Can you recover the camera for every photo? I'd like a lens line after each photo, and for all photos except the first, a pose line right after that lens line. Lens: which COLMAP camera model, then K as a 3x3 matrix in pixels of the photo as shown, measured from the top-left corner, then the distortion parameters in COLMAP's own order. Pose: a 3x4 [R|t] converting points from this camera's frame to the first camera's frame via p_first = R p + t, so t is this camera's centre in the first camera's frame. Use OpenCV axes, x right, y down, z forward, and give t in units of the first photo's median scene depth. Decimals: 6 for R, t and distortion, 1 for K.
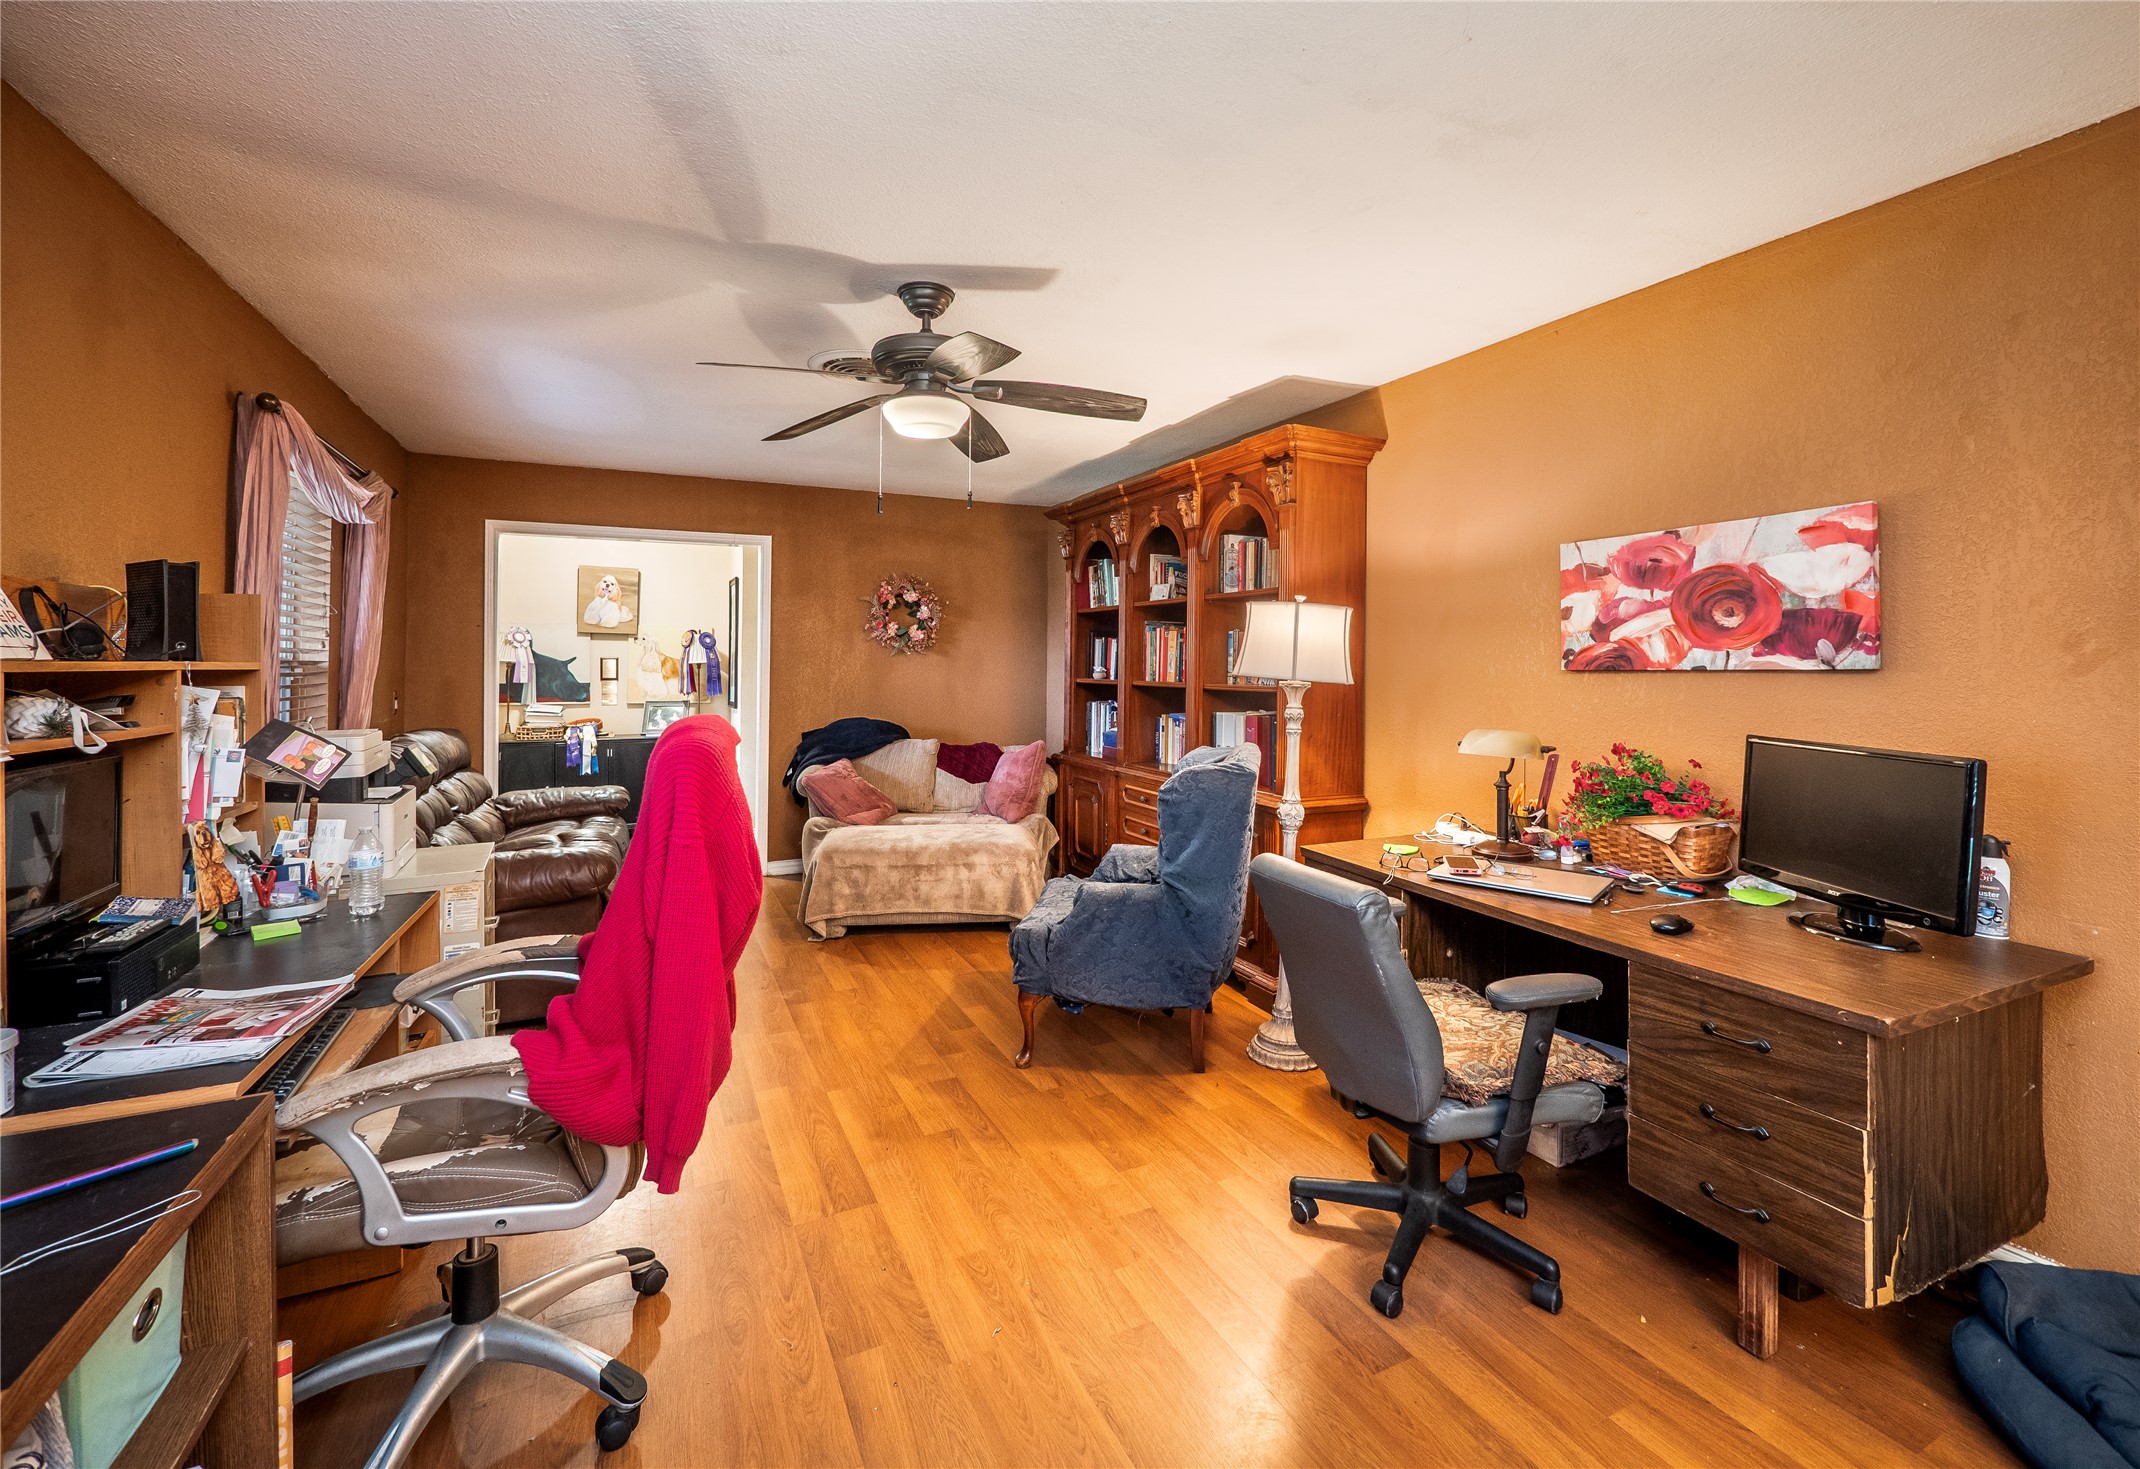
lens RADIAL K [[883.1, 0, 1054.5], [0, 883.1, 658.6], [0, 0, 1]] dist [-0.012582, 0.000051]
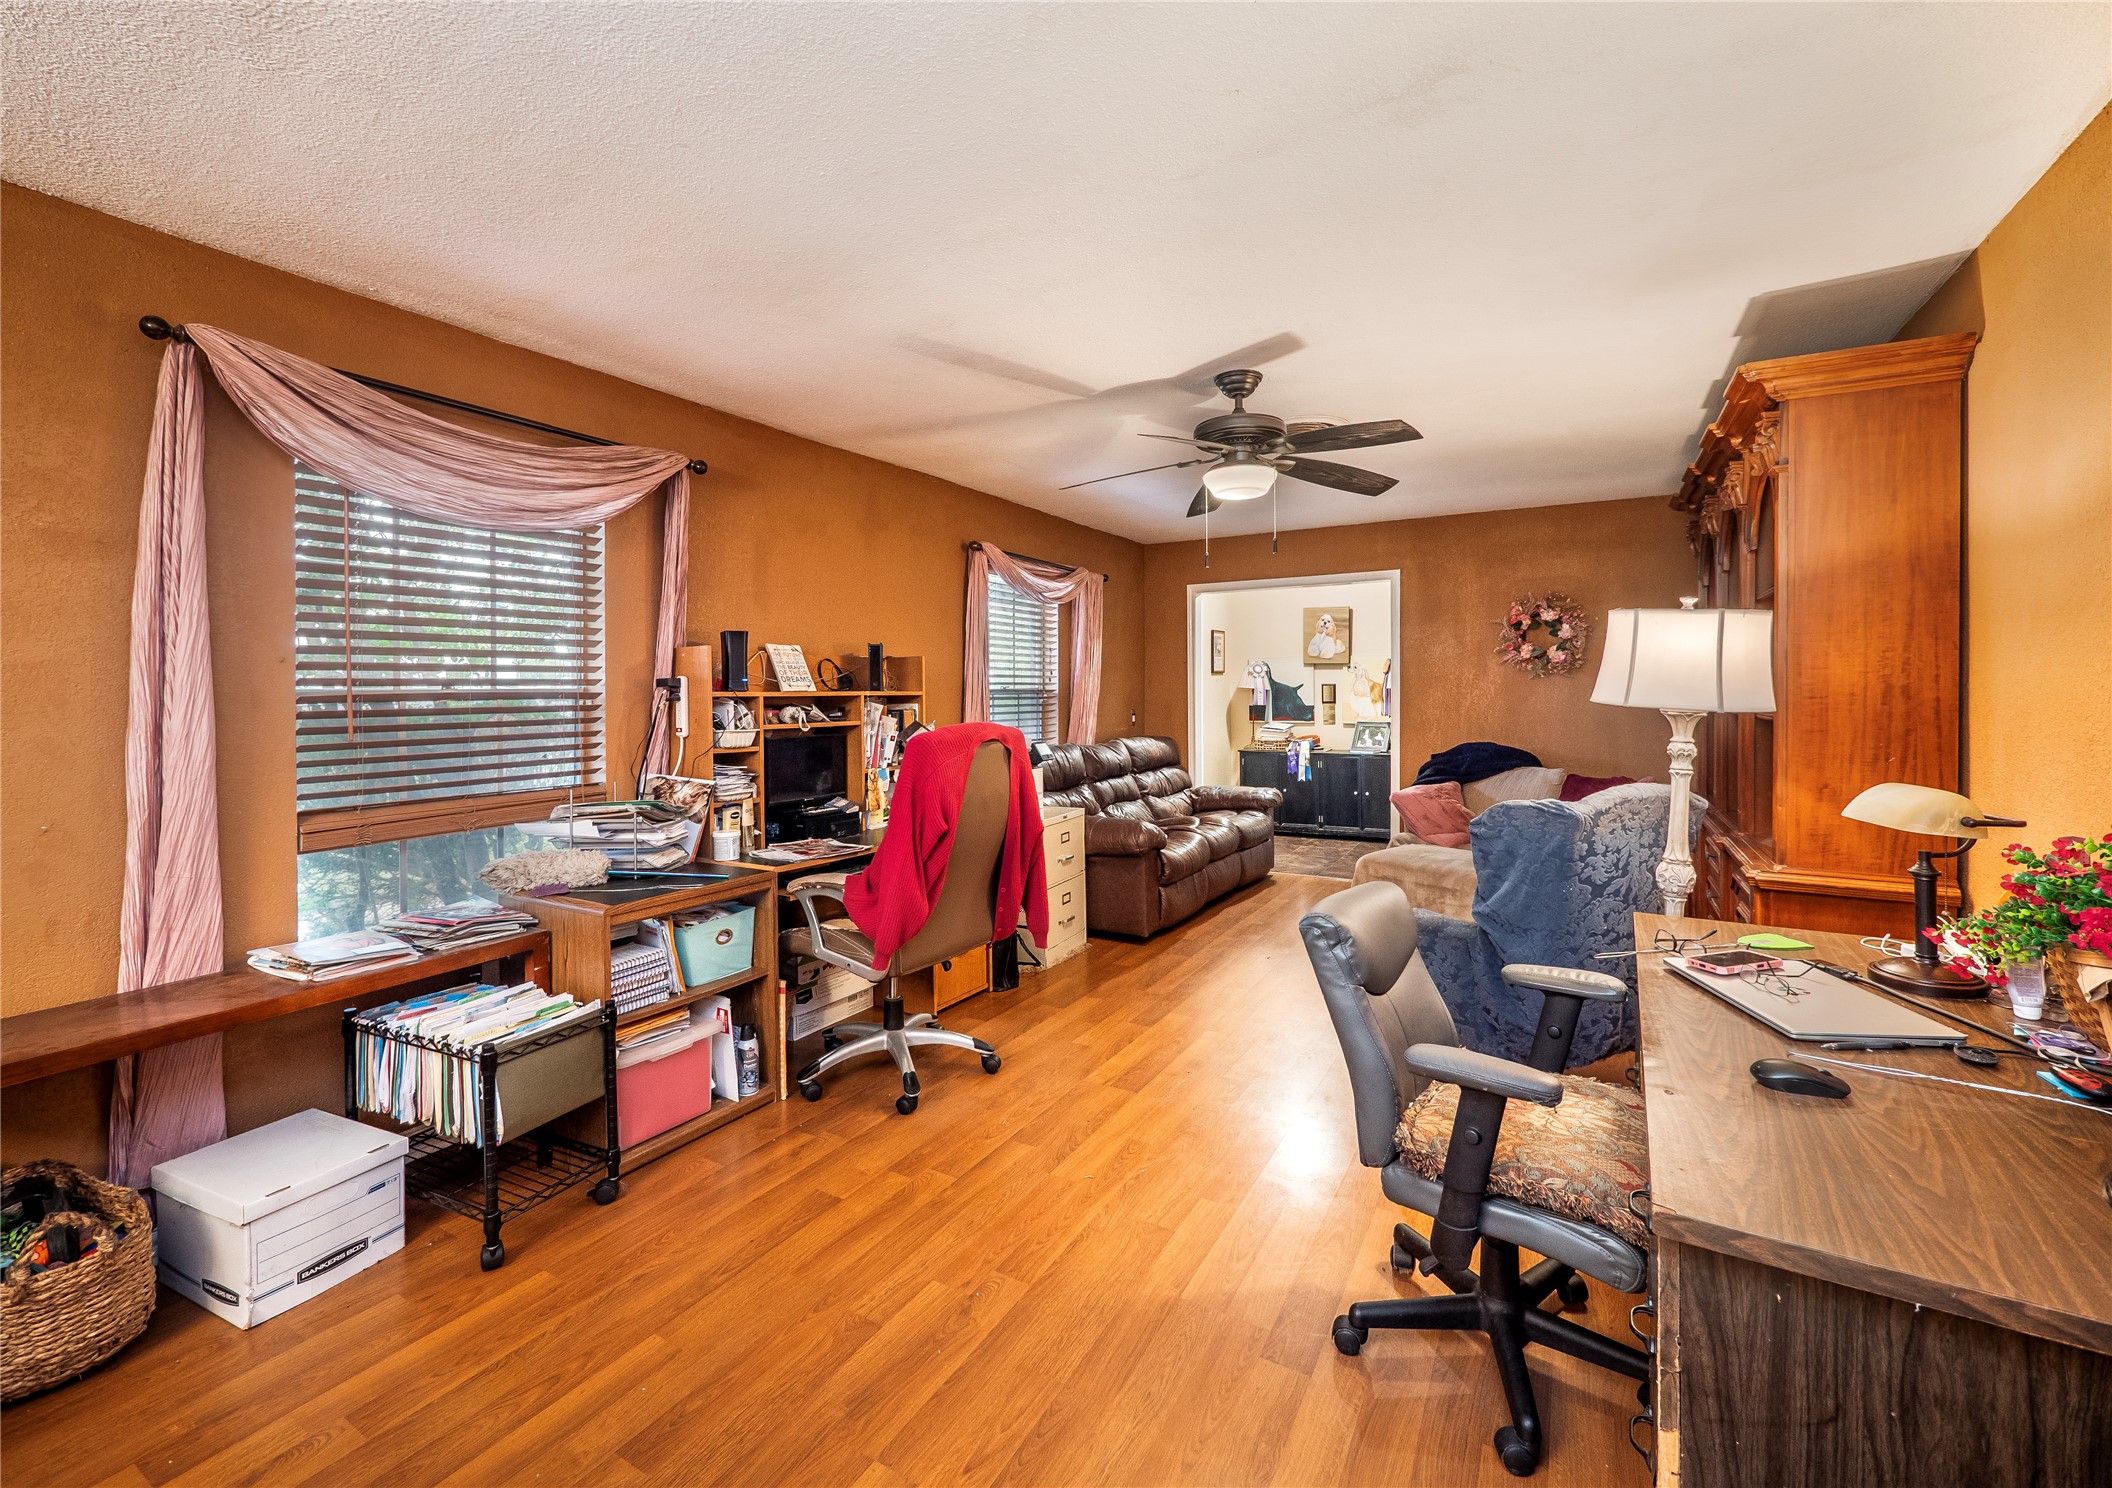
lens RADIAL K [[876.5, 0, 1074.4], [0, 876.5, 690.2], [0, 0, 1]] dist [-0.000349, 0.000020]
pose [[0.577604, -0.005819, -0.816297, 0.311372], [0.012565, 0.999920, 0.001763, 0.000850], [0.816221, -0.011275, 0.577630, 0.058664]]
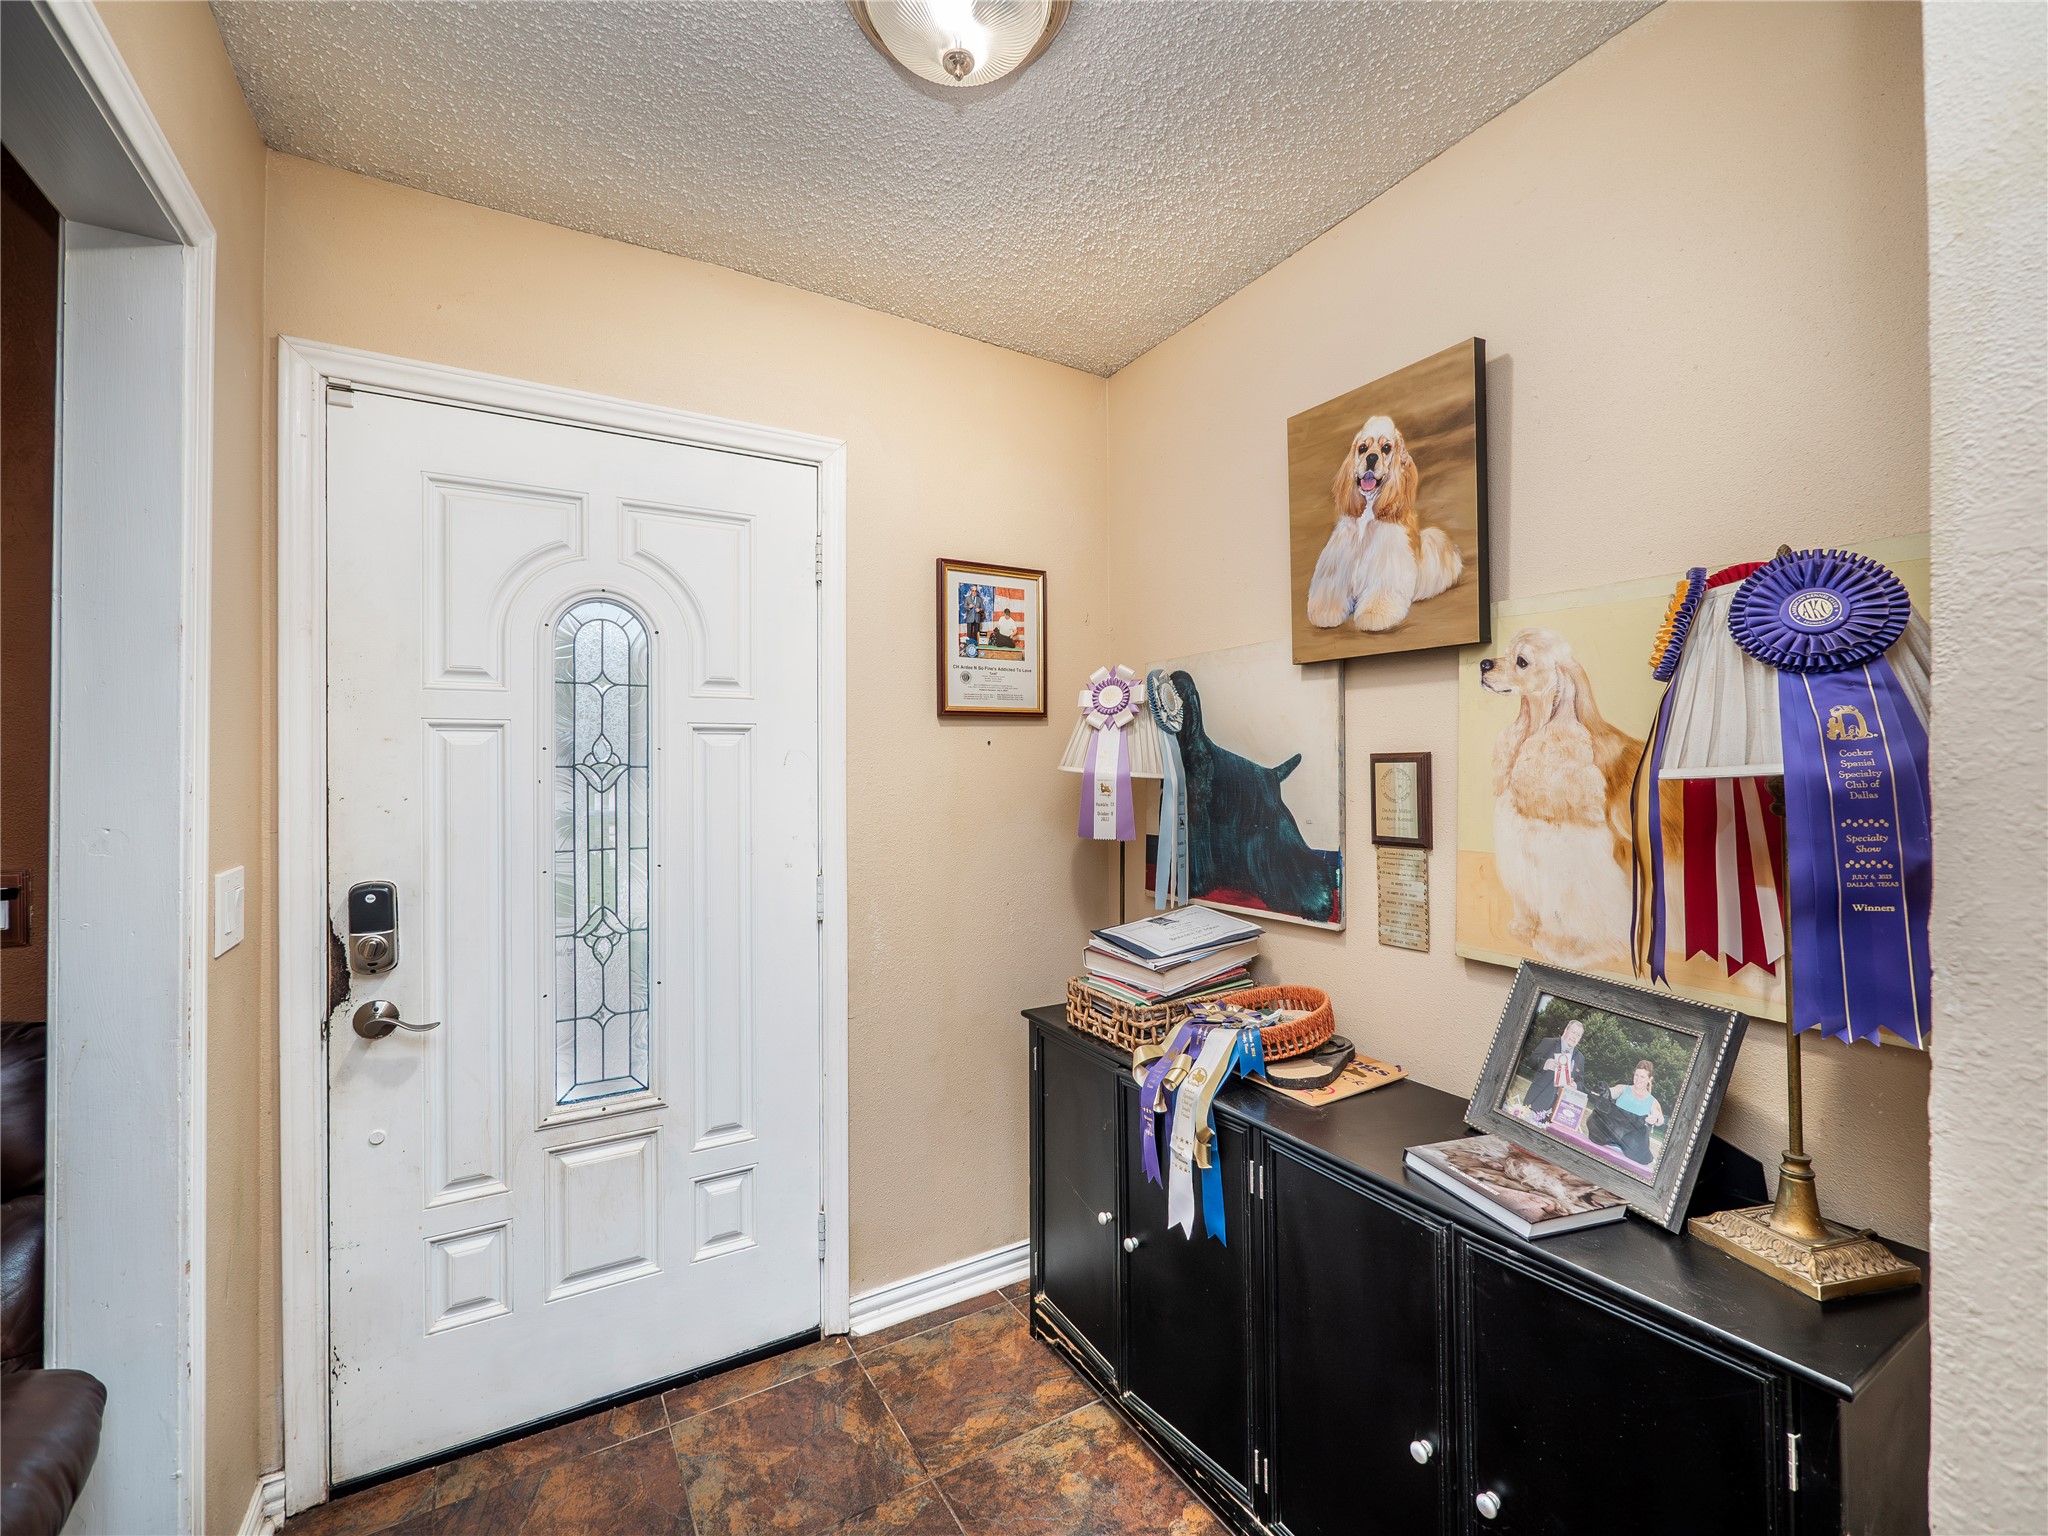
lens RADIAL K [[878.3, 0, 1015.4], [0, 878.3, 753.2], [0, 0, 1]] dist [-0.003160, 0.000090]
pose [[0.077287, -0.018790, -0.996832, -0.334371], [0.014658, 0.999736, -0.017708, 0.002044], [0.996901, -0.013243, 0.077542, 1.077339]]
